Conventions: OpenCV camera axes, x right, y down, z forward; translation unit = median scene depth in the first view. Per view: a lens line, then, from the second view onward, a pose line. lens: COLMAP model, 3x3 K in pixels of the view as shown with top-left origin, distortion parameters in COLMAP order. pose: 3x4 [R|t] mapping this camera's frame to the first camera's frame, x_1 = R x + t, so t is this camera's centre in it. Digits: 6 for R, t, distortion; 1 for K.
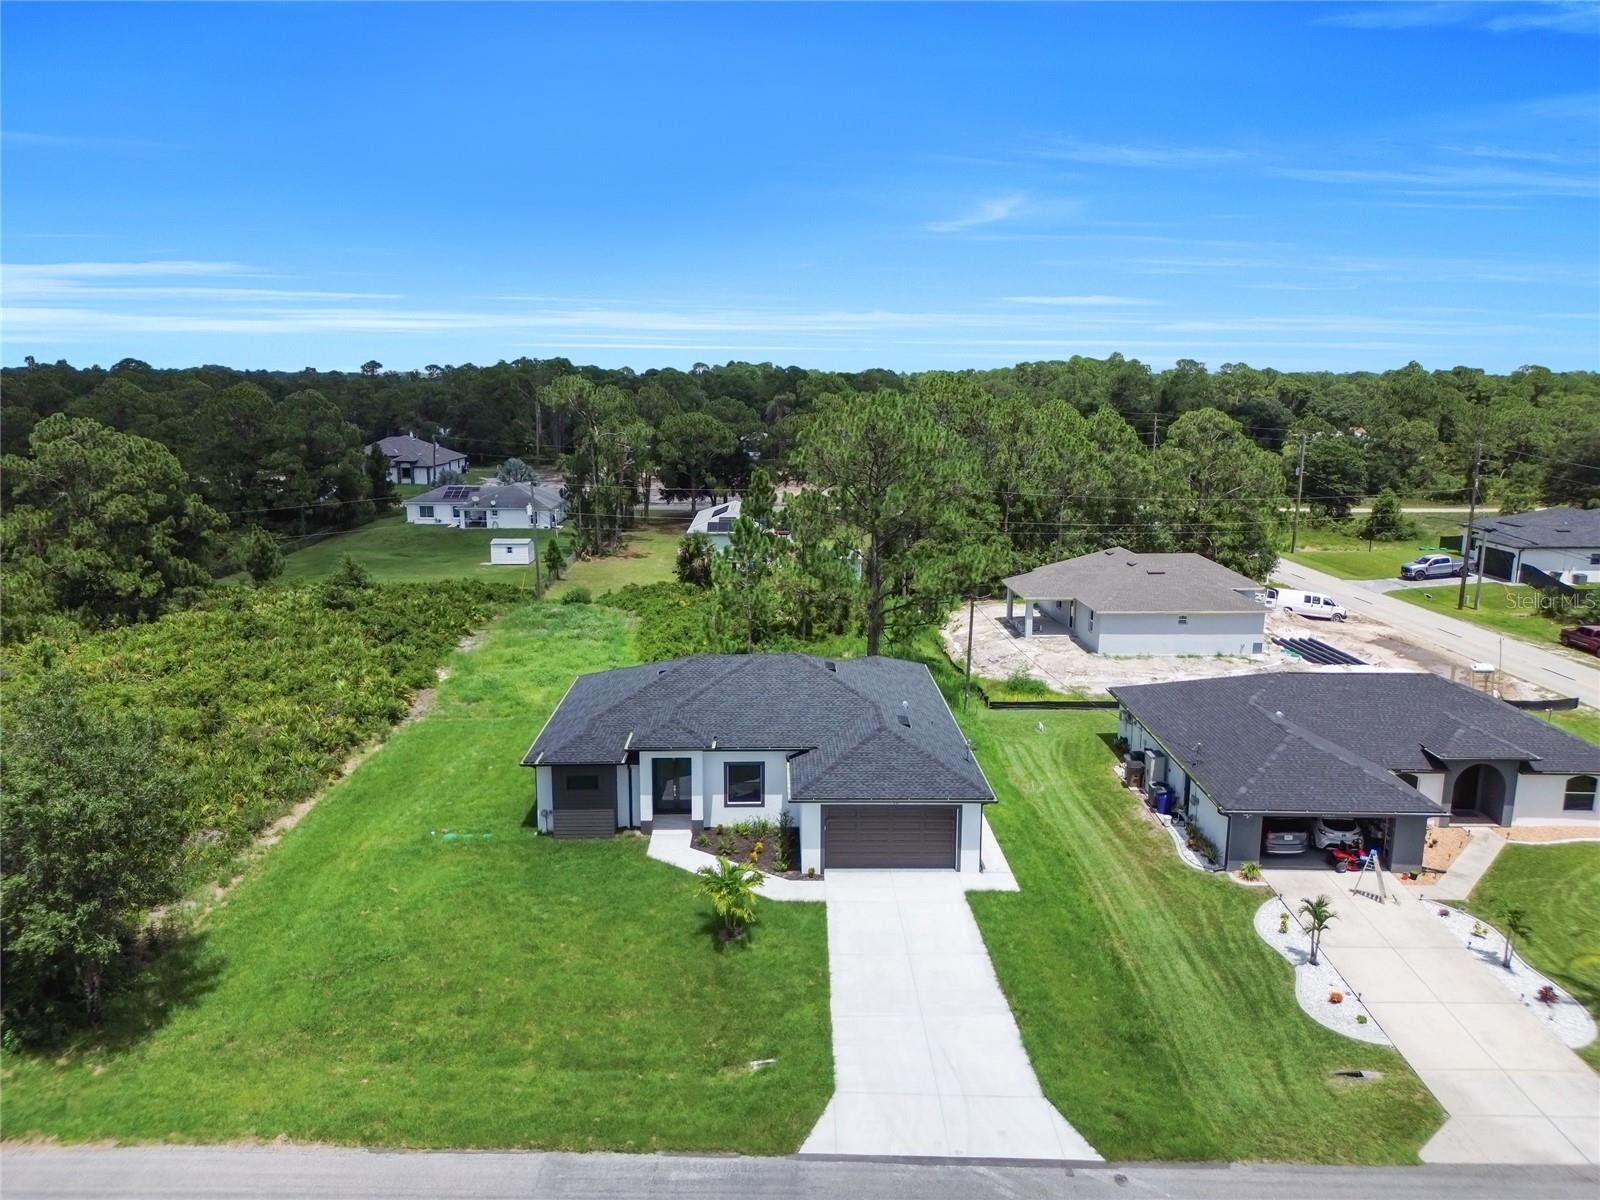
lens RADIAL K [[1124.5, 0, 800.0], [0, 1124.5, 600.0], [0, 0, 1]] dist [0.072820, -0.082485]
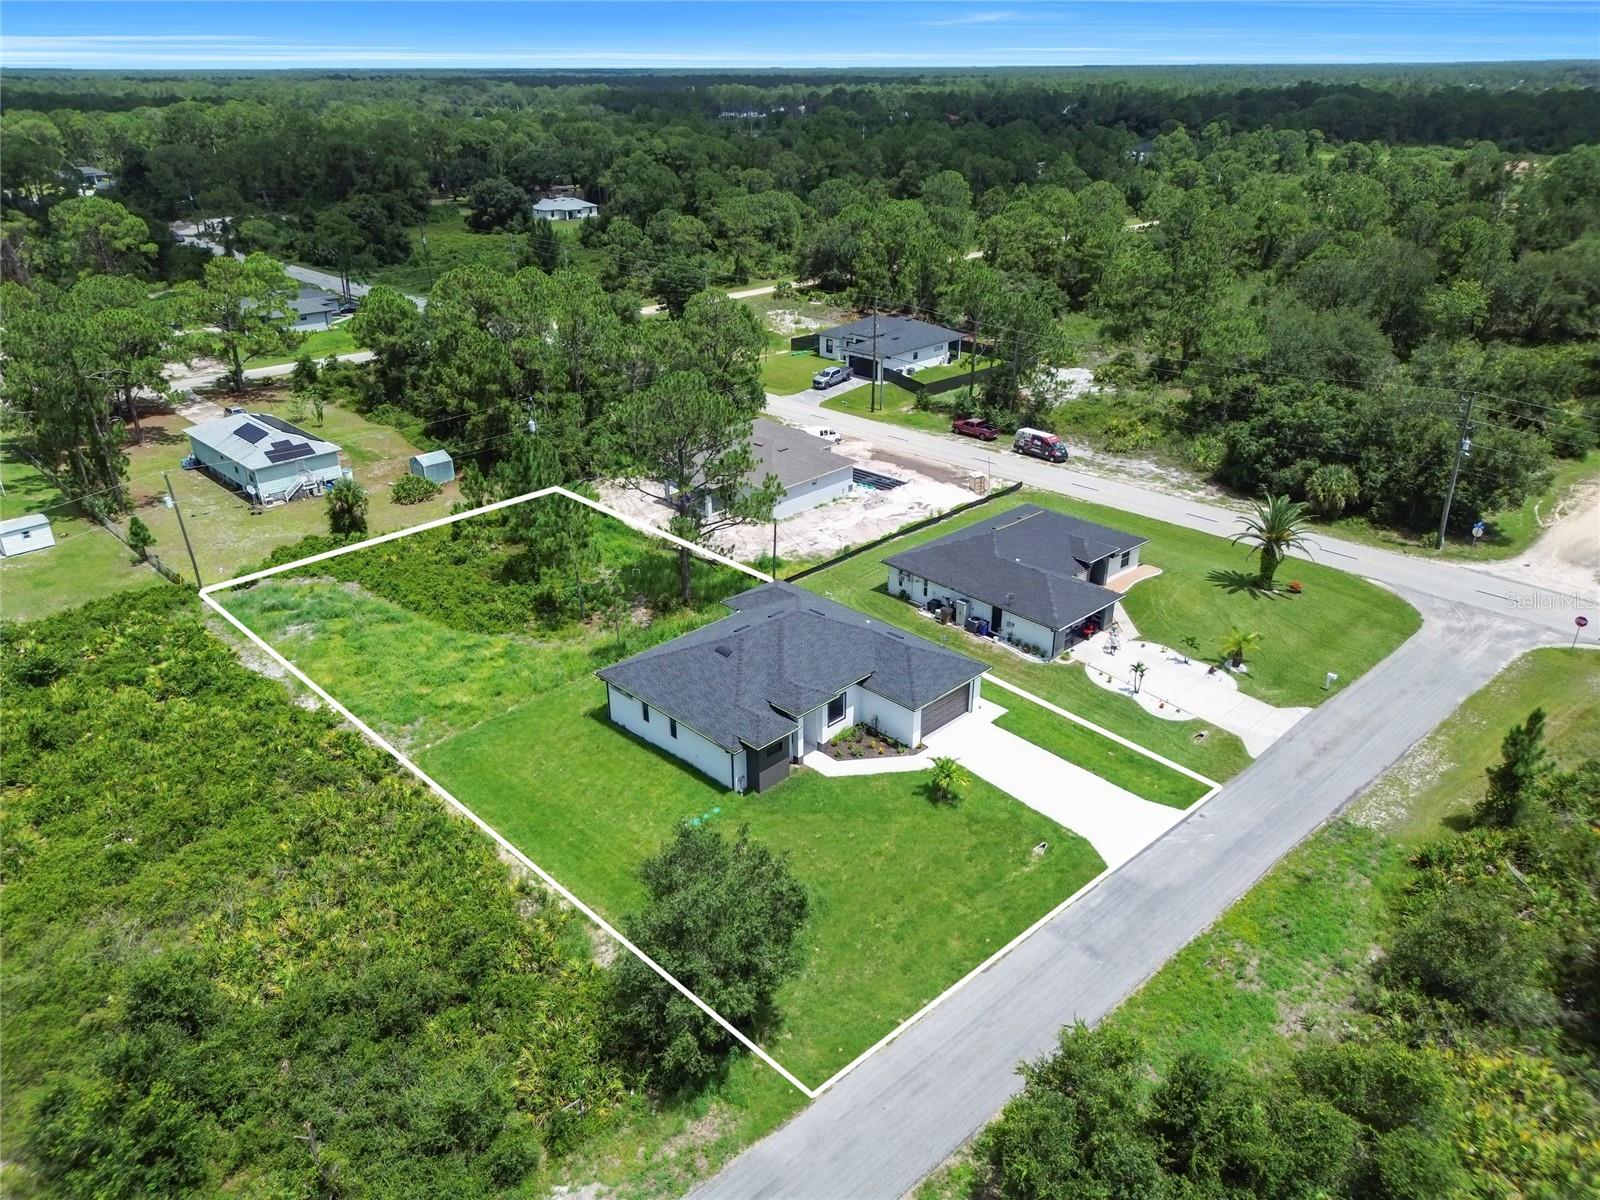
lens RADIAL K [[1124.5, 0, 800.0], [0, 1124.5, 600.0], [0, 0, 1]] dist [0.072820, -0.082485]
pose [[0.722492, -0.300666, 0.622580, -0.996523], [0.140571, 0.945562, 0.293516, -0.432066], [-0.676938, -0.124546, 0.725426, -0.040849]]
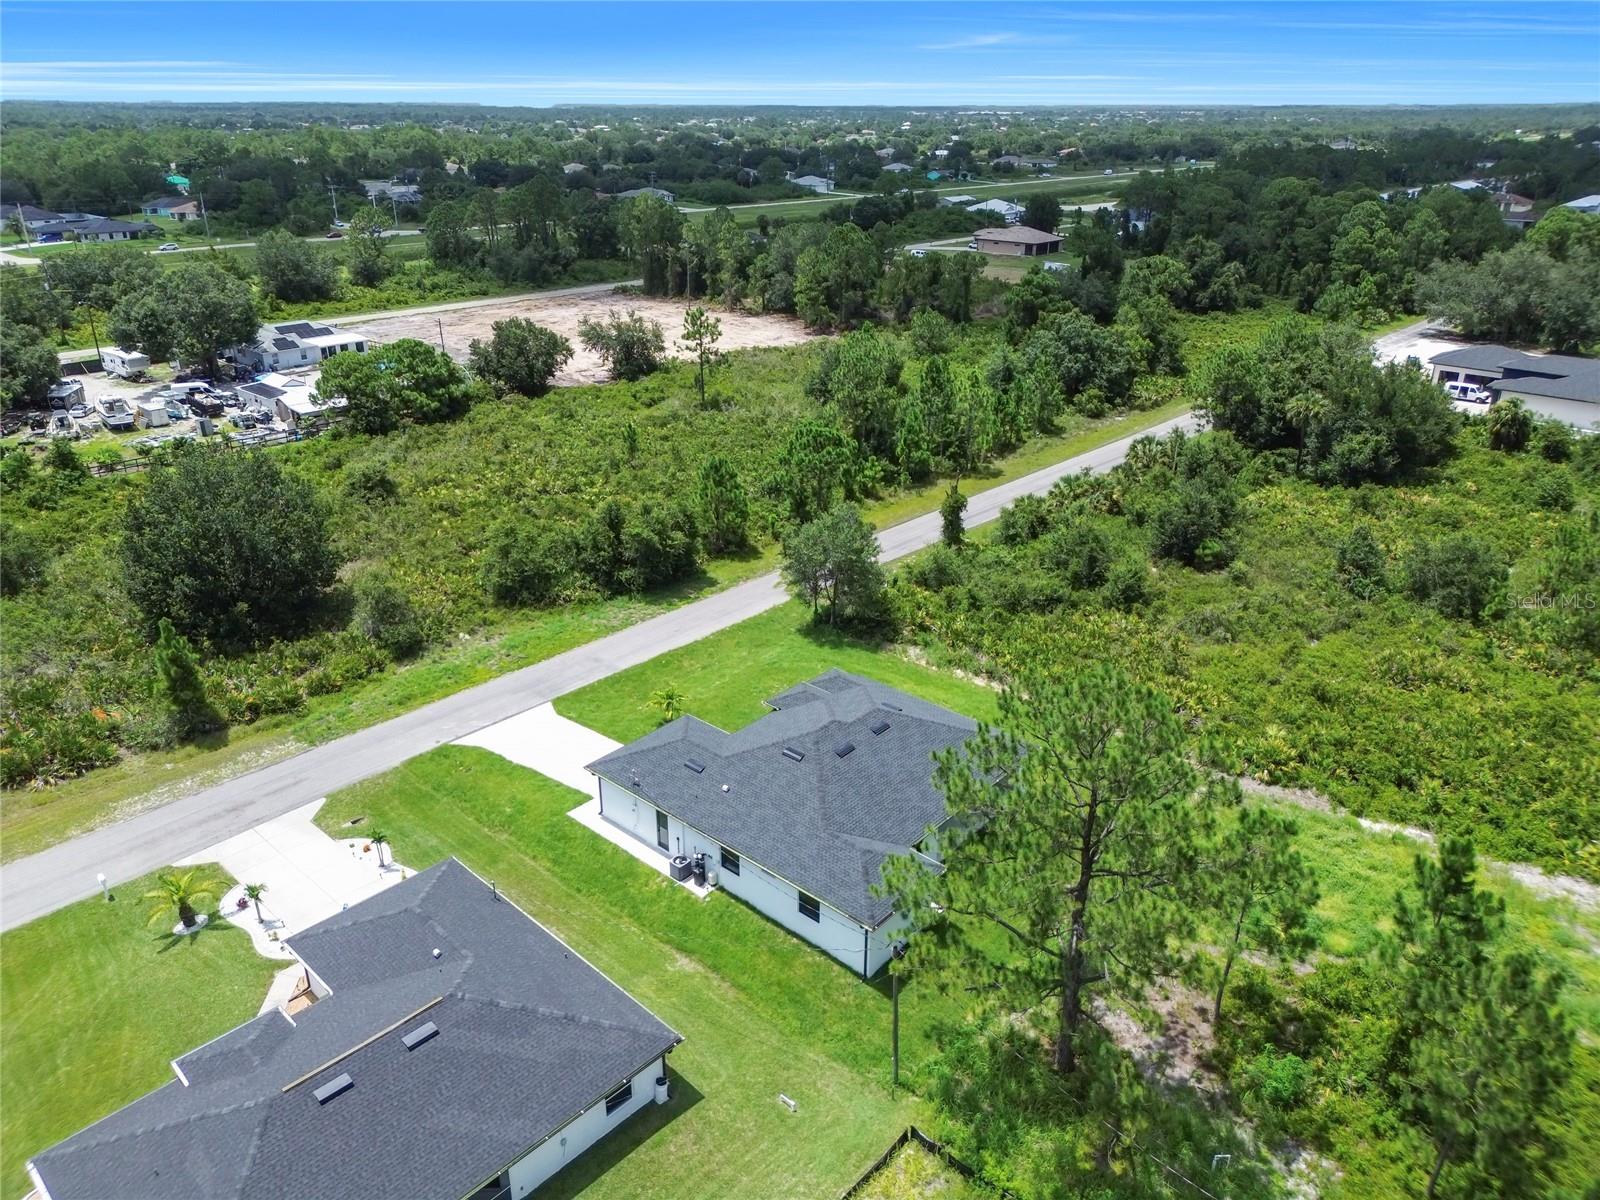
lens RADIAL K [[1124.5, 0, 800.0], [0, 1124.5, 600.0], [0, 0, 1]] dist [0.072820, -0.082485]
pose [[-0.676836, 0.292126, -0.675689, 0.837425], [-0.143107, 0.848161, 0.510042, -0.728695], [0.722090, 0.441911, -0.532261, 1.730678]]
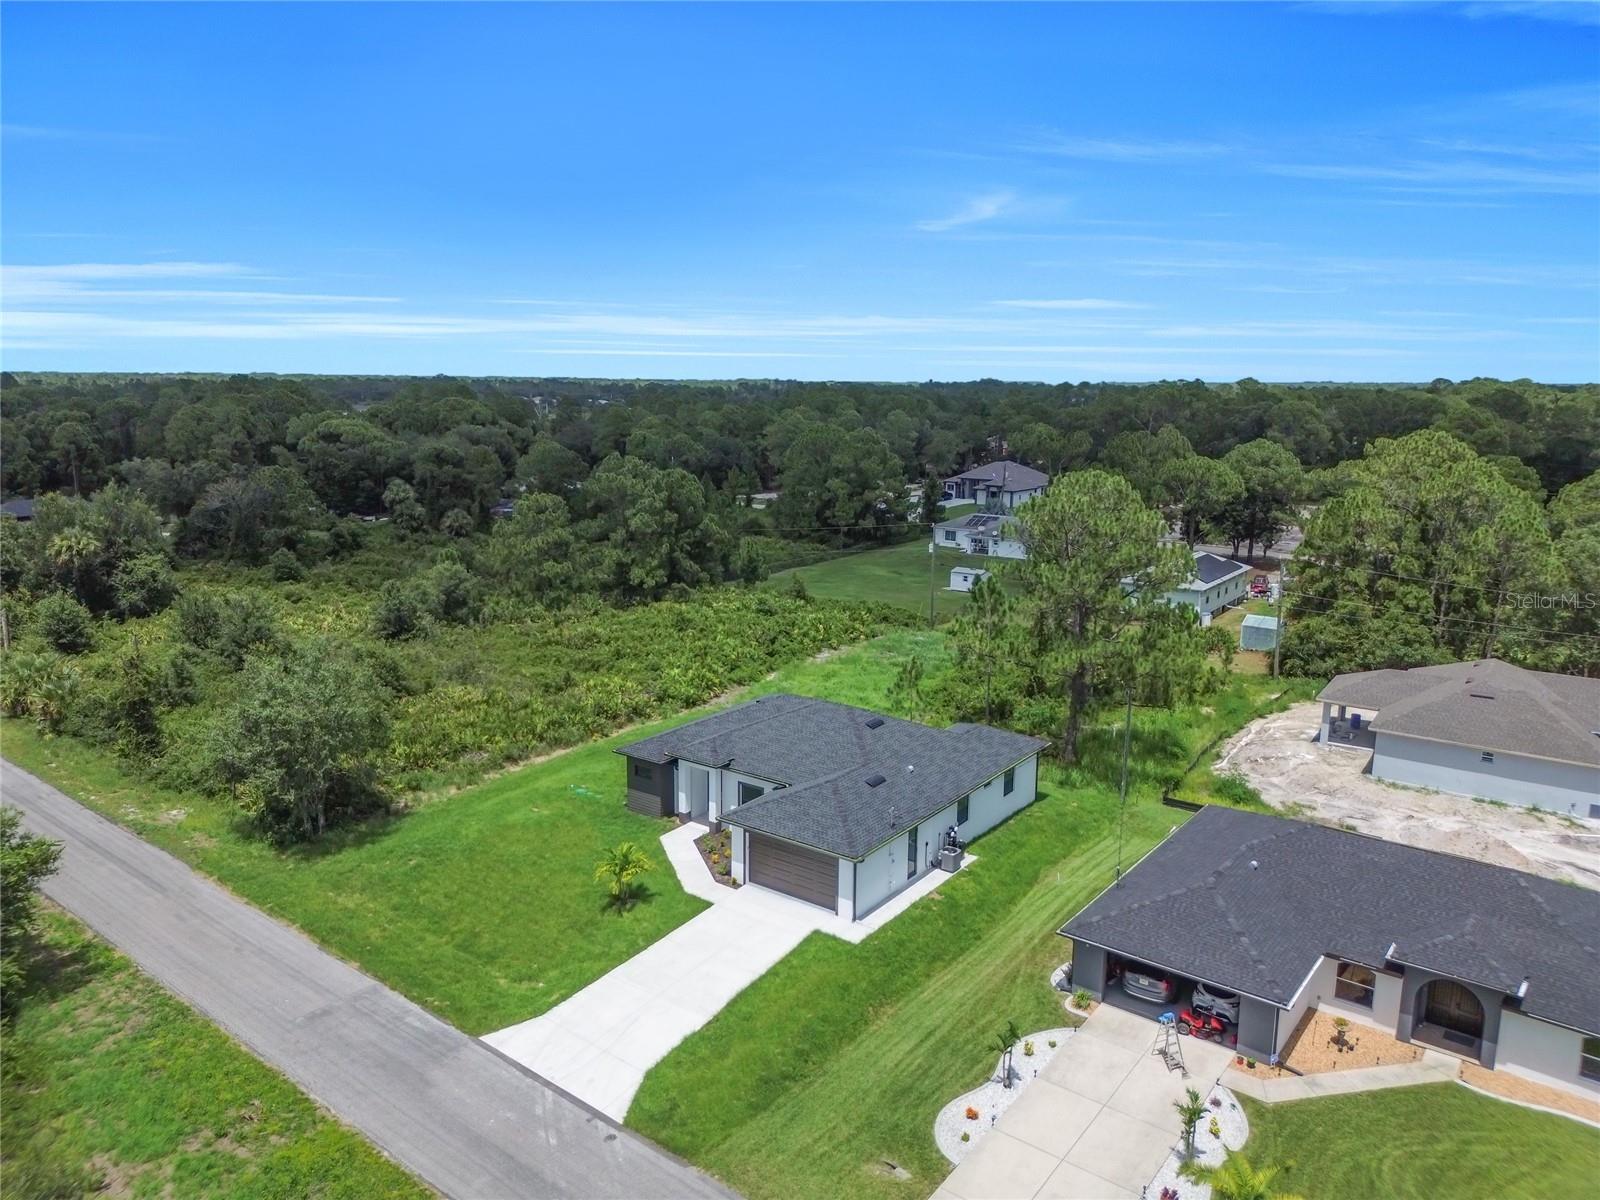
lens RADIAL K [[1124.5, 0, 800.0], [0, 1124.5, 600.0], [0, 0, 1]] dist [0.072820, -0.082485]
pose [[0.794159, 0.120009, -0.595743, 0.711992], [-0.123937, 0.991688, 0.034555, -0.106929], [0.594938, 0.046393, 0.802431, 0.034669]]
